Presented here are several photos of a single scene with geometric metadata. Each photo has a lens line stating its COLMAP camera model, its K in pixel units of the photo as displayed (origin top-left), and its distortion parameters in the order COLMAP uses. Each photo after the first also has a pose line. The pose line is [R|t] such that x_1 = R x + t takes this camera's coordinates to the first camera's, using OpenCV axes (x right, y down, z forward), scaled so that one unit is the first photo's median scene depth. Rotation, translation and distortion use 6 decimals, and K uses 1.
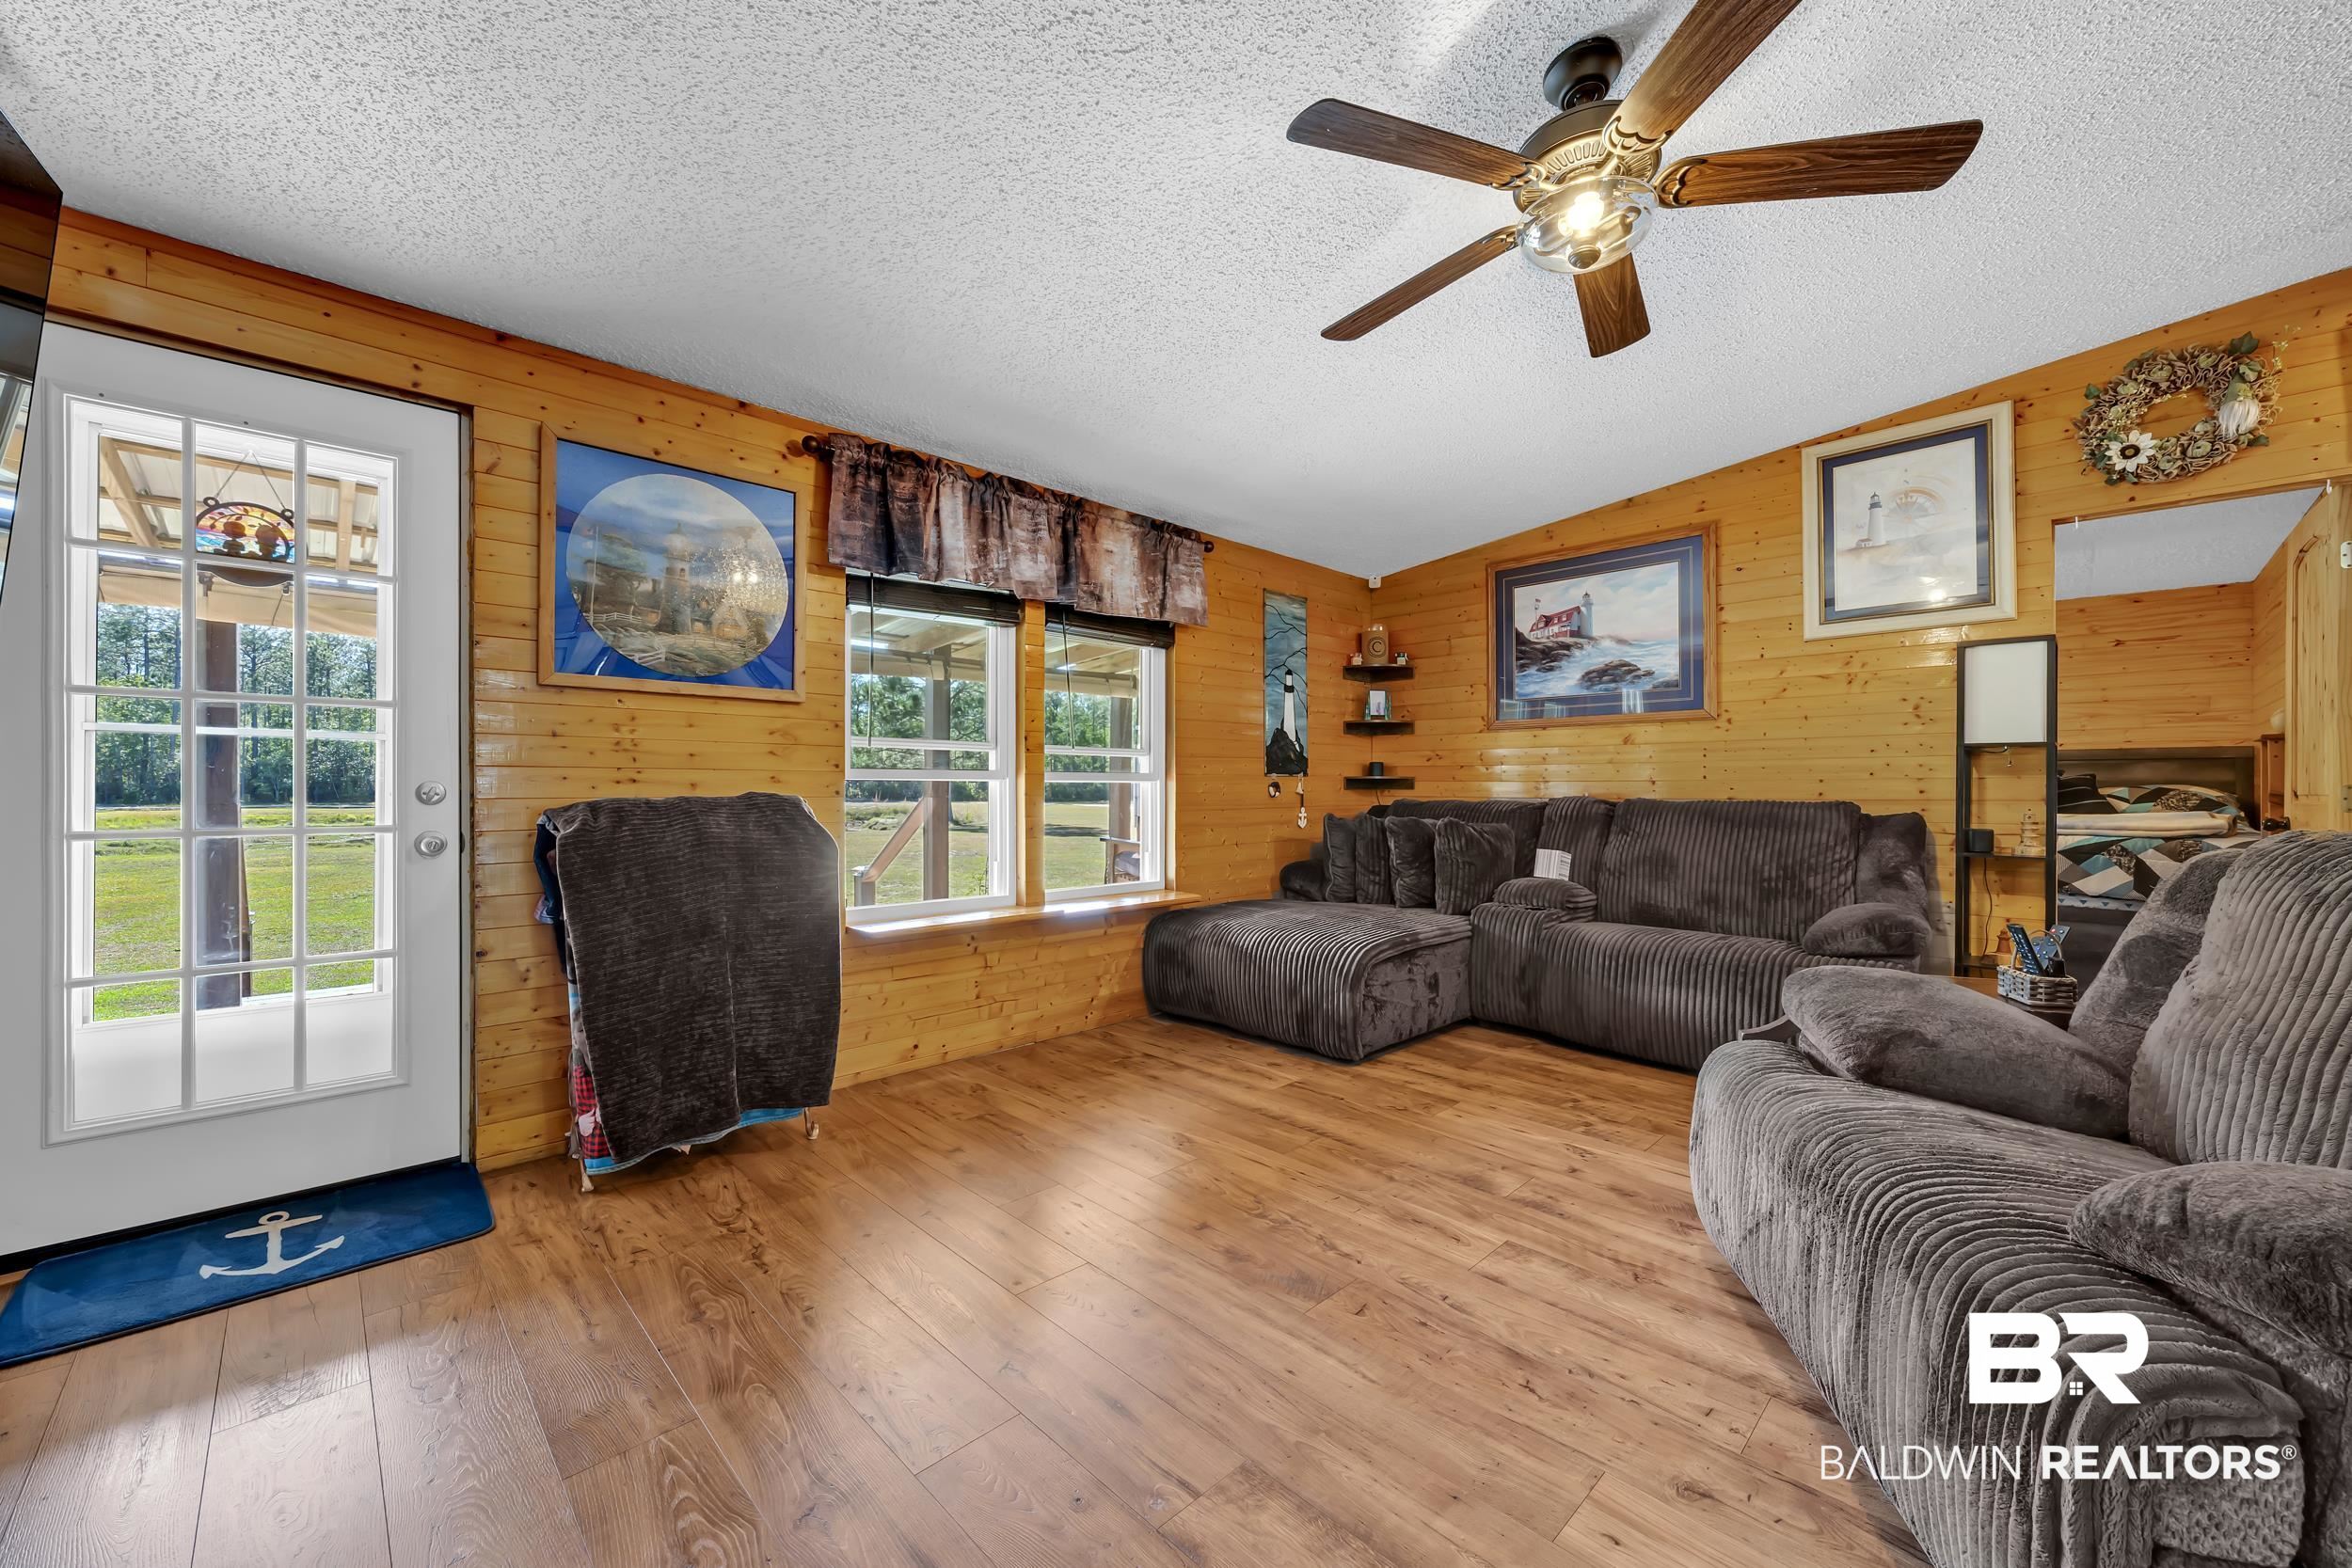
lens RADIAL K [[902.7, 0, 1176.1], [0, 902.7, 785.9], [0, 0, 1]] dist [0.002871, 0.000114]
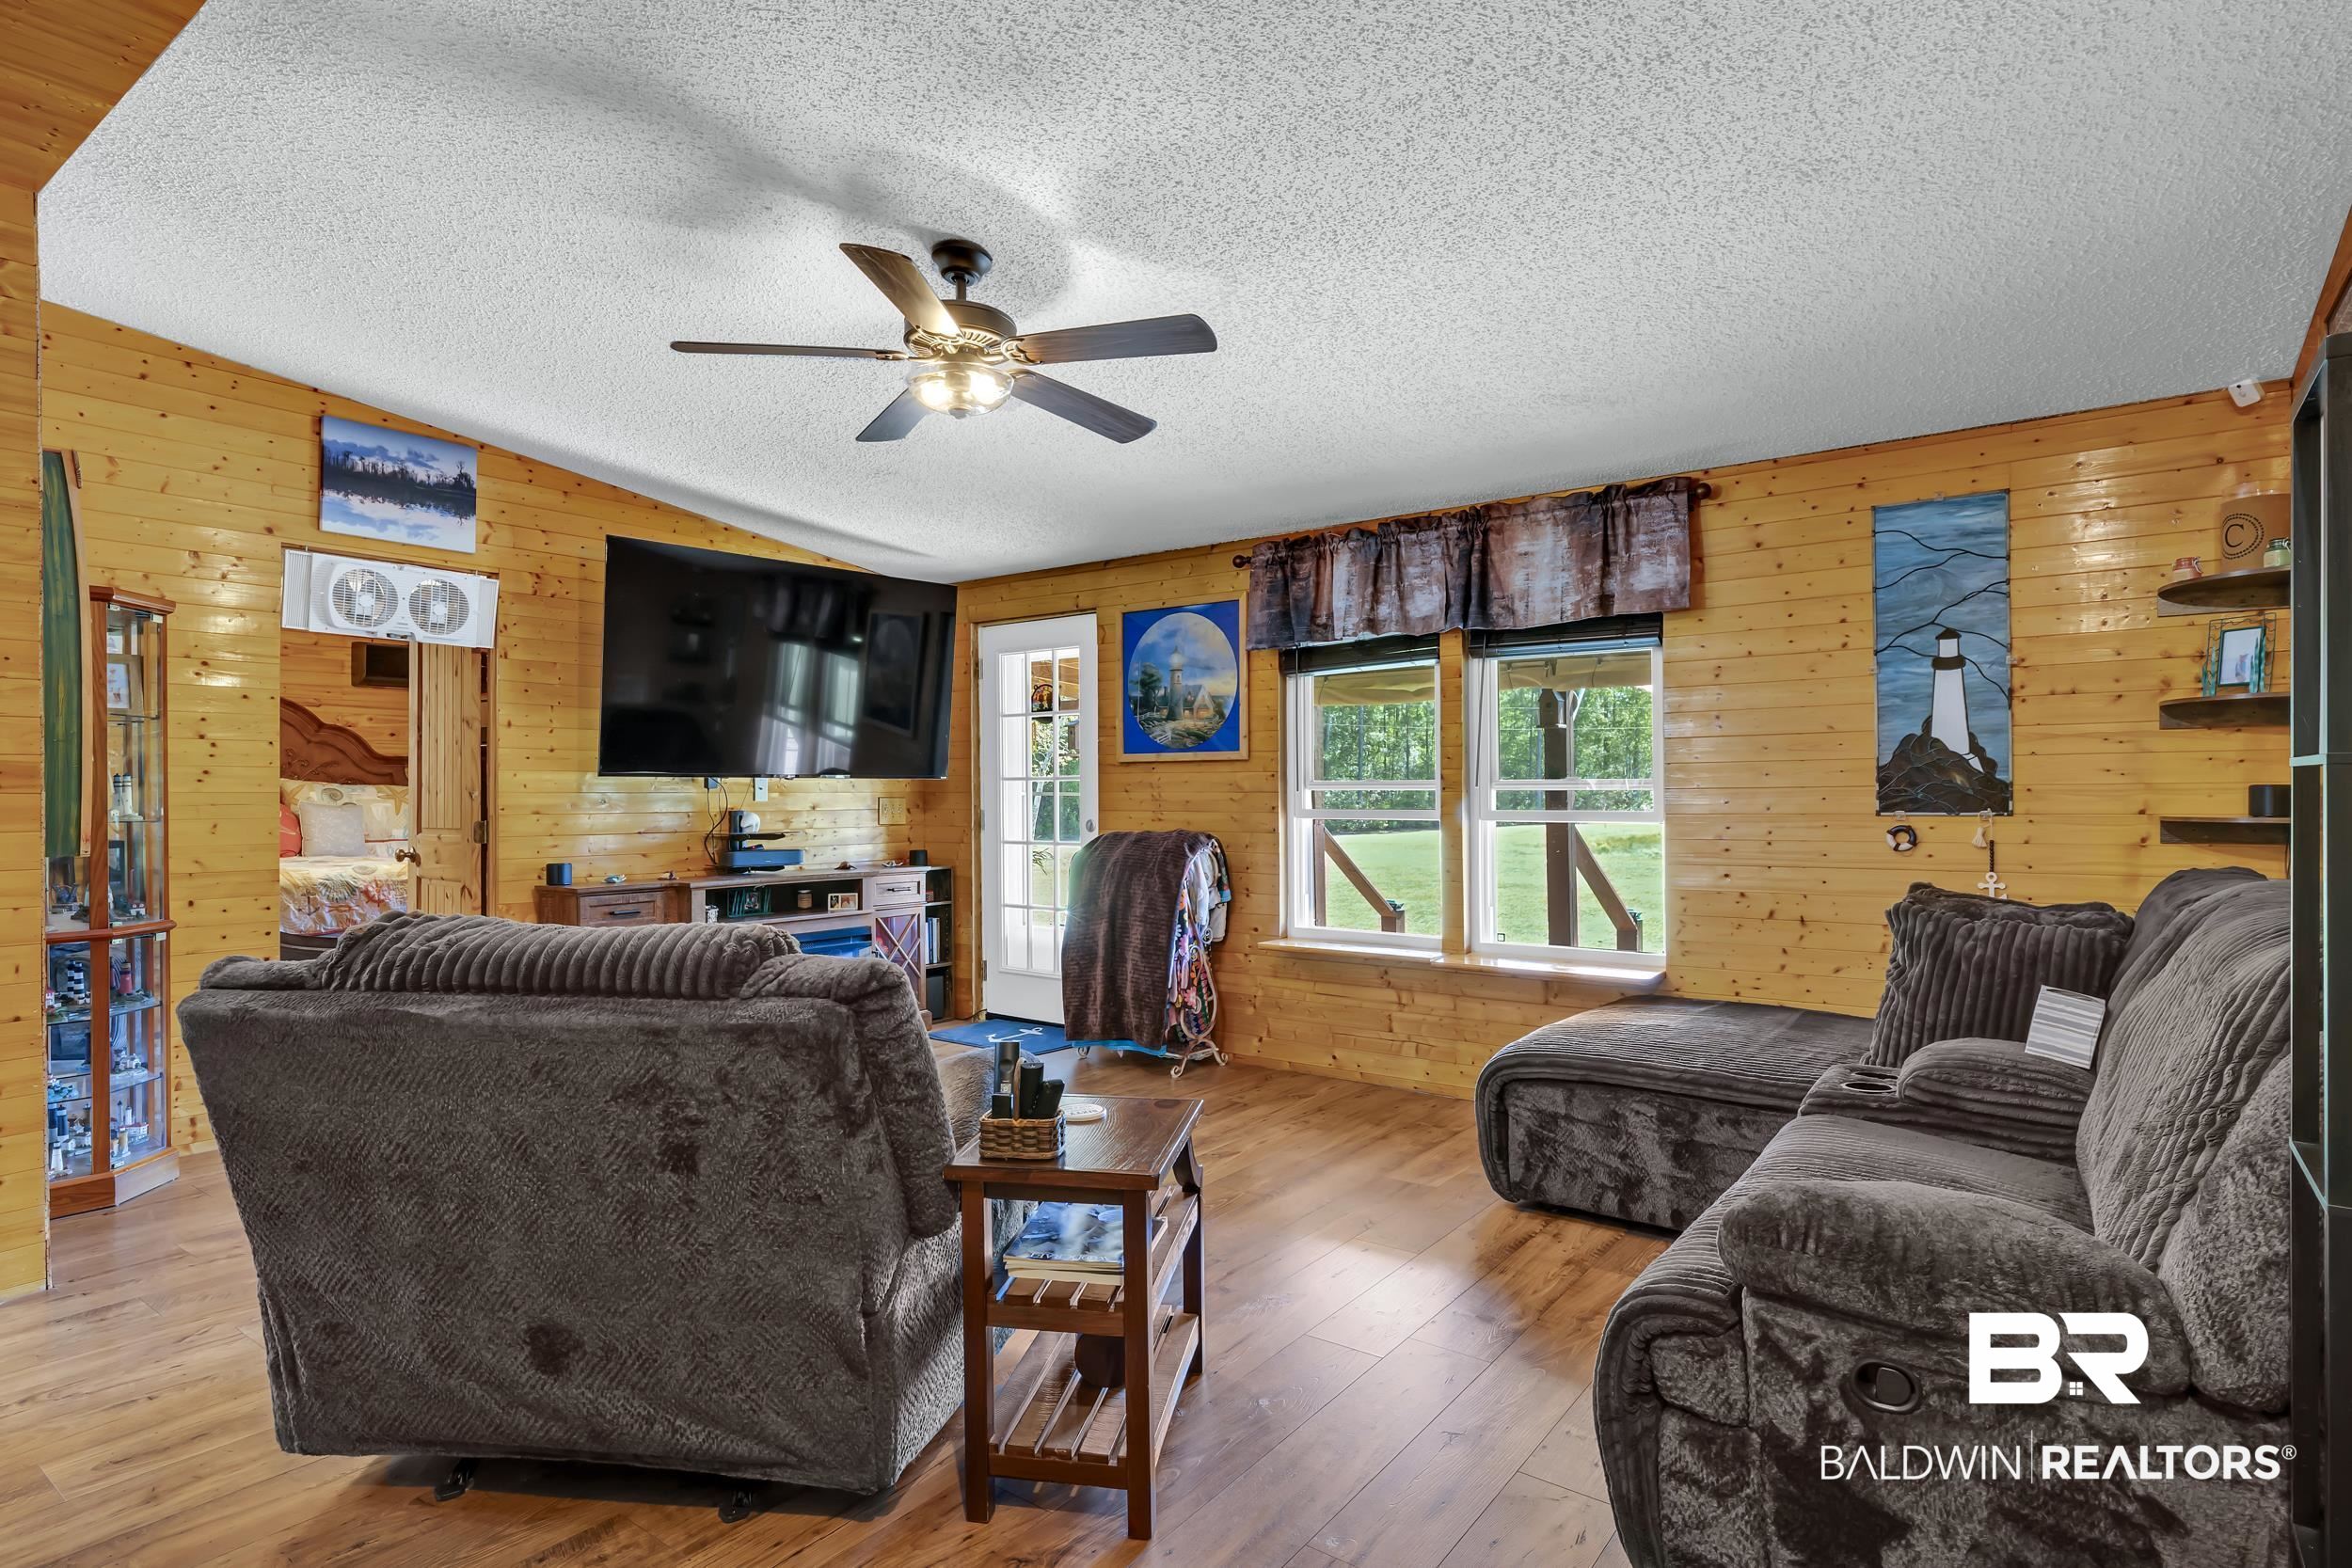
lens RADIAL K [[1218.2, 0, 1178.3], [0, 1218.2, 792.4], [0, 0, 1]] dist [0.006429, -0.001098]
pose [[0.152262, 0.001577, -0.988339, 1.172861], [0.008874, 0.999956, 0.002963, -0.045888], [0.988300, -0.009222, 0.152242, 0.574871]]
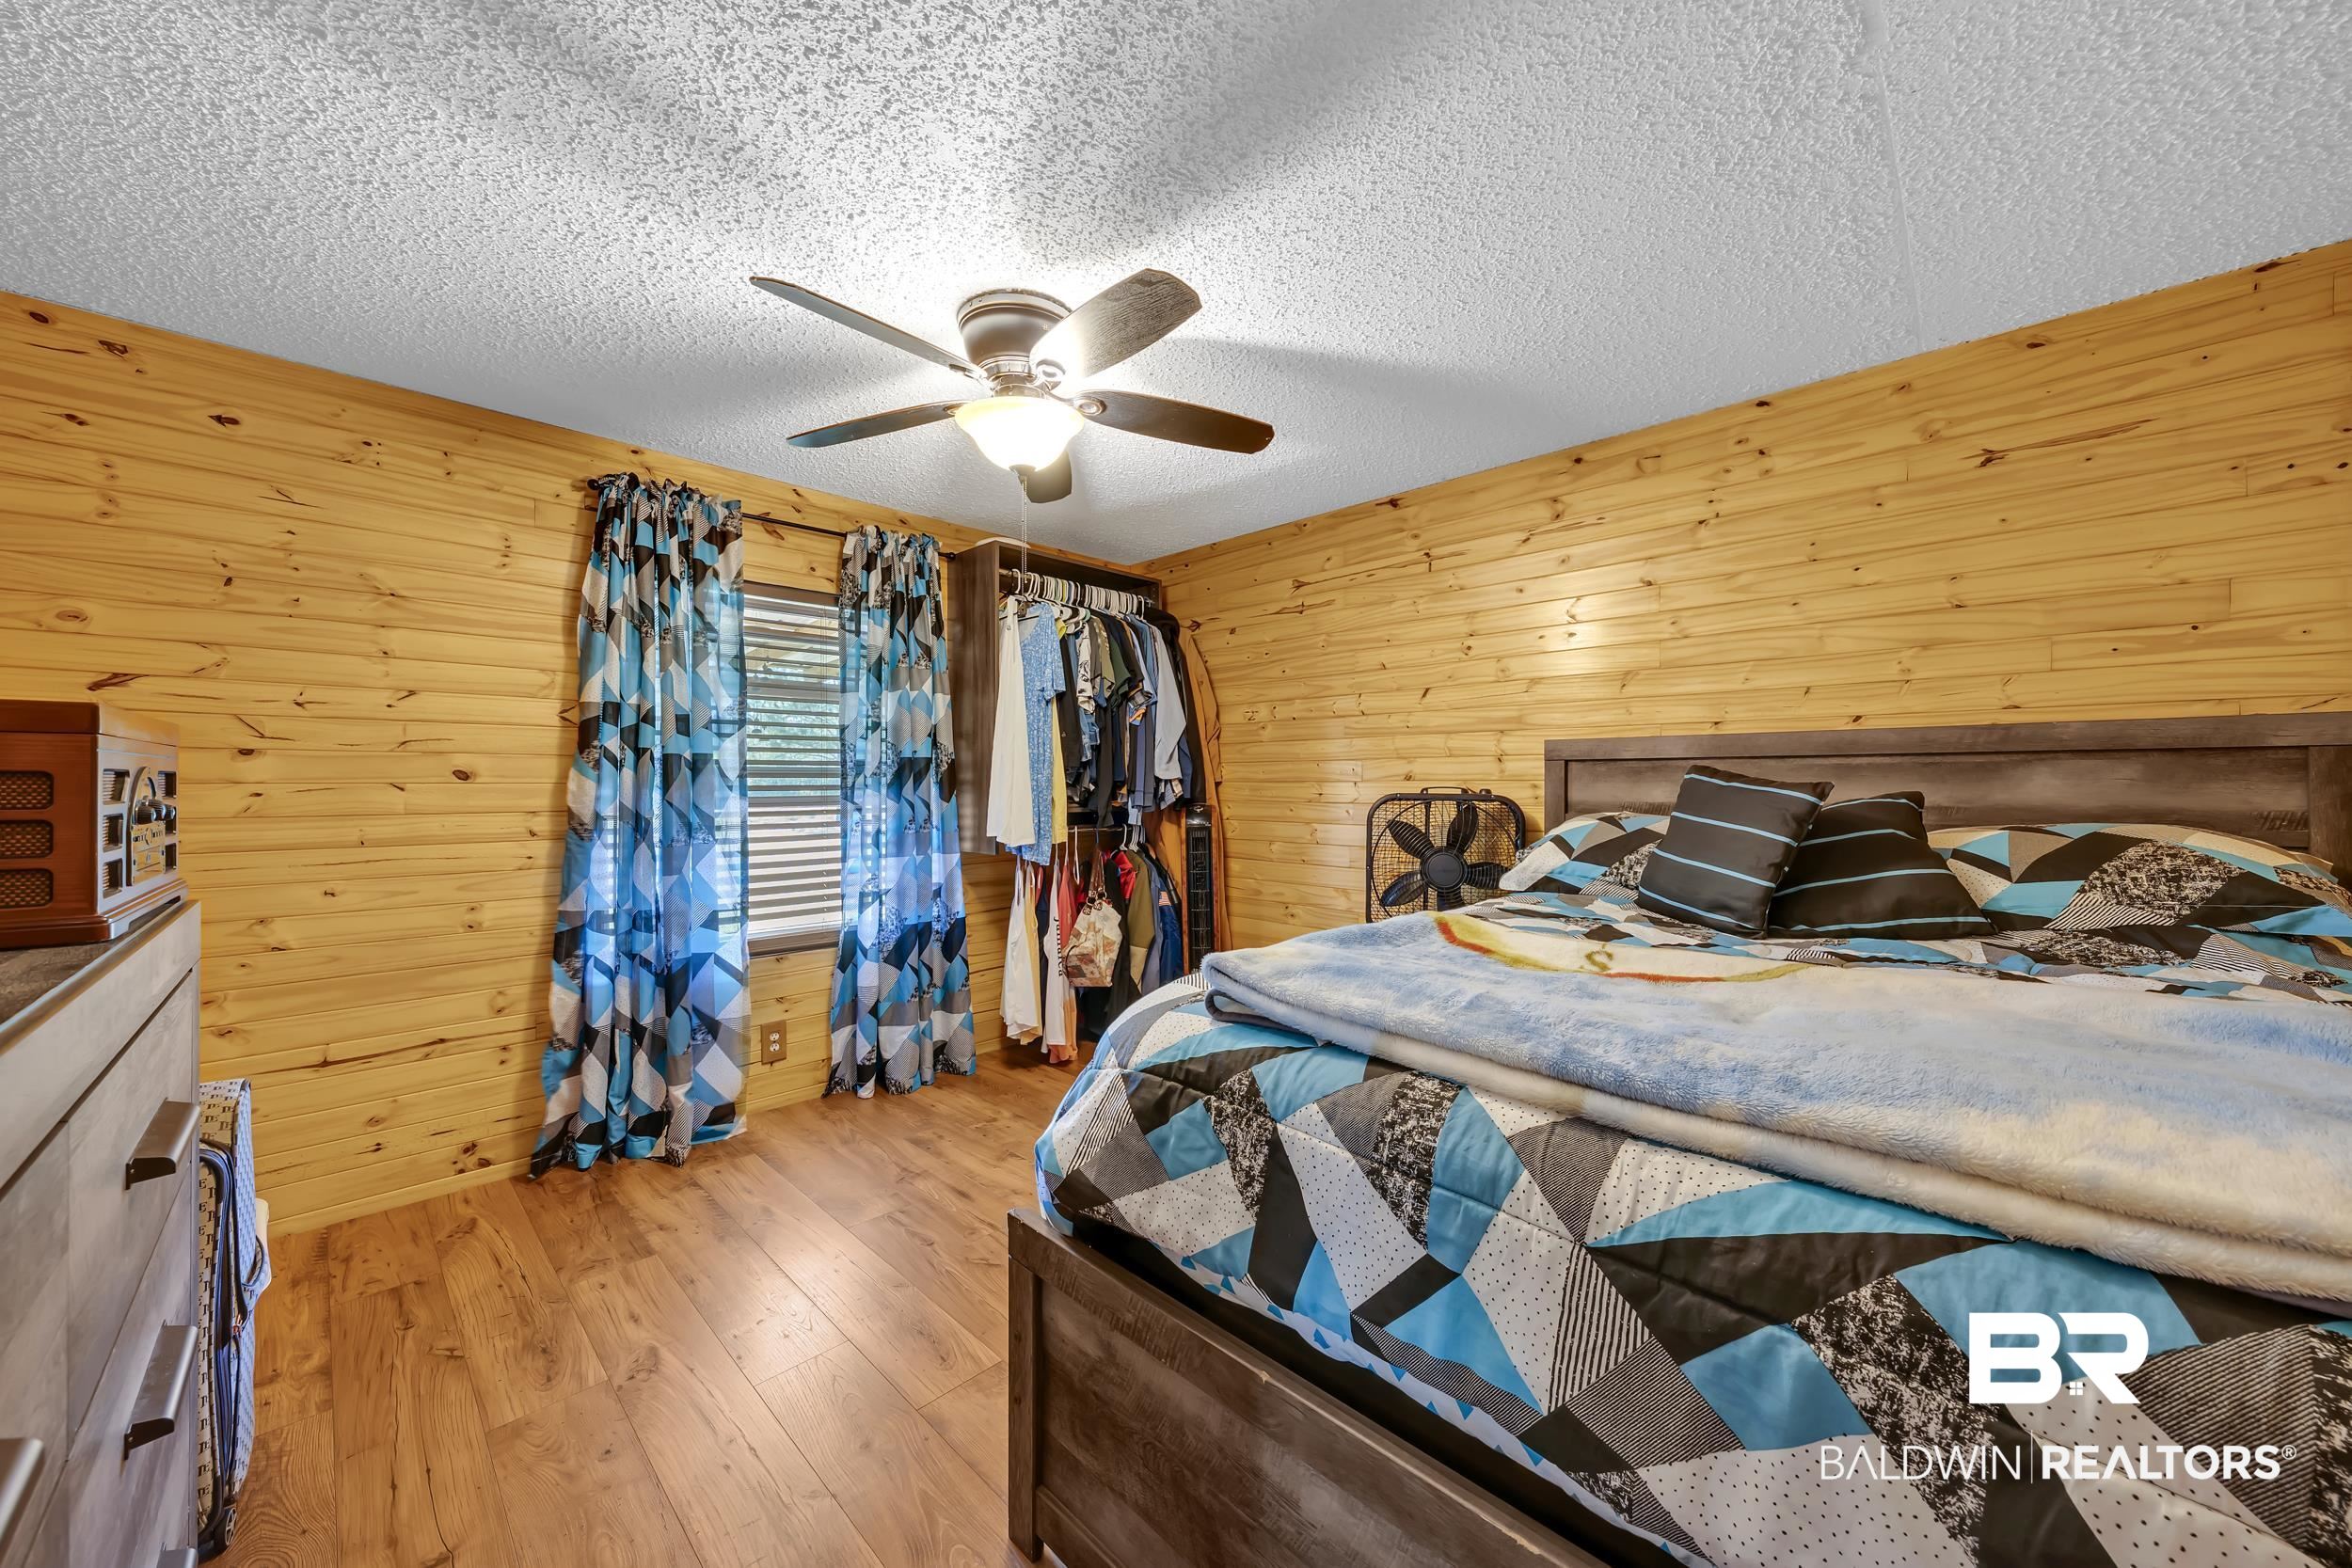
lens RADIAL K [[828.8, 0, 1182.5], [0, 828.8, 789.2], [0, 0, 1]] dist [-0.002327, 0.000131]
pose [[0.999939, -0.000306, 0.011003, 0.029566], [0.000230, 0.999976, 0.006886, -0.000679], [-0.011004, -0.006883, 0.999916, 0.027743]]
